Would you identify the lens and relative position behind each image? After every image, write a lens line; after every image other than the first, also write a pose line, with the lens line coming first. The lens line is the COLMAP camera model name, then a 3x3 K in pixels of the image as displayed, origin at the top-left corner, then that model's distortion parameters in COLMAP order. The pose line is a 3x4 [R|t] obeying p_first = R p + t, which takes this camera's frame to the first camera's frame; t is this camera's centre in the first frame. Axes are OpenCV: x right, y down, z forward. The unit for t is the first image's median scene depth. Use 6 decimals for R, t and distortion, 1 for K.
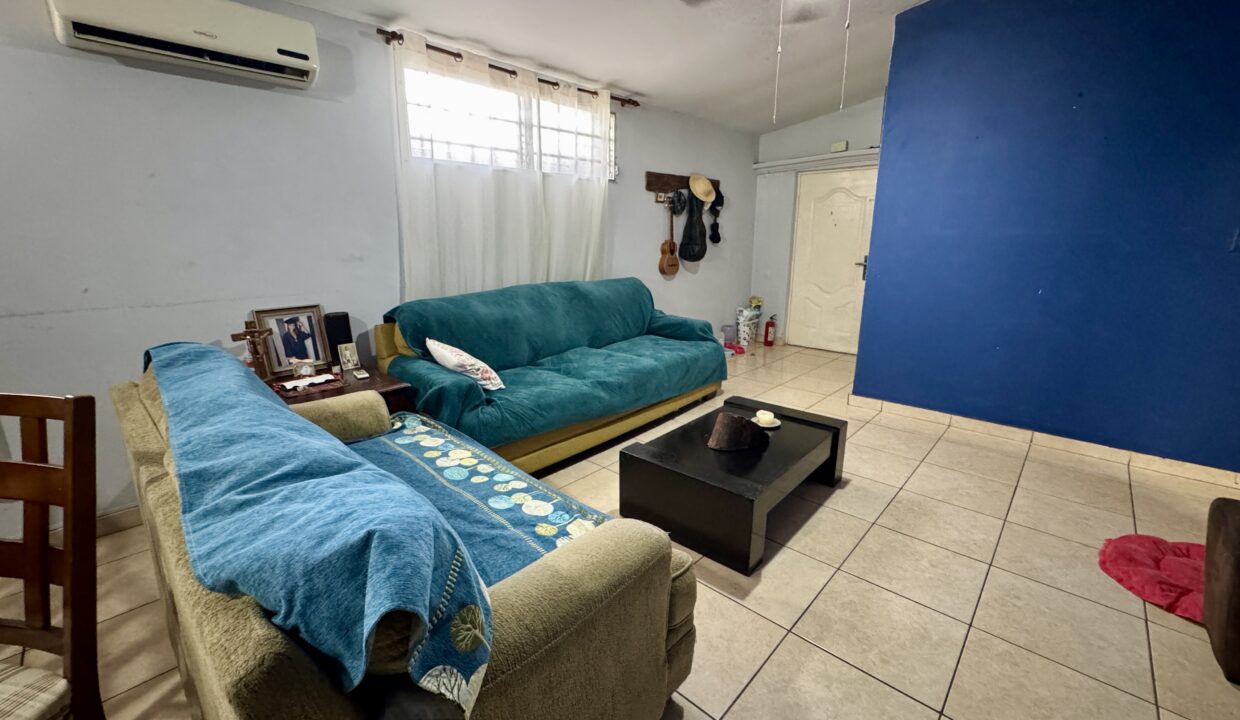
lens RADIAL K [[493.3, 0, 630.2], [0, 493.3, 355.2], [0, 0, 1]] dist [-0.001653, 0.000175]
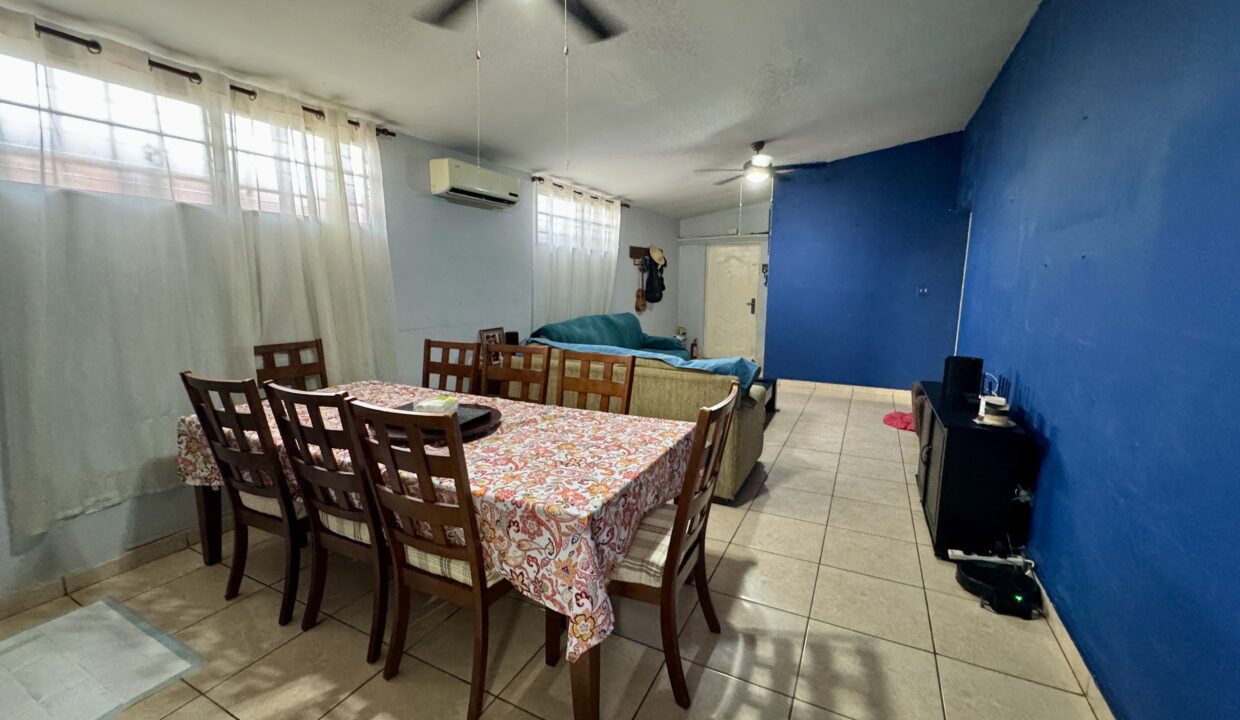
lens RADIAL K [[493.3, 0, 619.7], [0, 493.3, 358.3], [0, 0, 1]] dist [-0.001653, 0.000175]
pose [[0.960514, -0.051706, 0.273385, -0.409678], [0.077546, 0.993396, -0.084567, 0.104029], [-0.267207, 0.102428, 0.958180, -0.424339]]
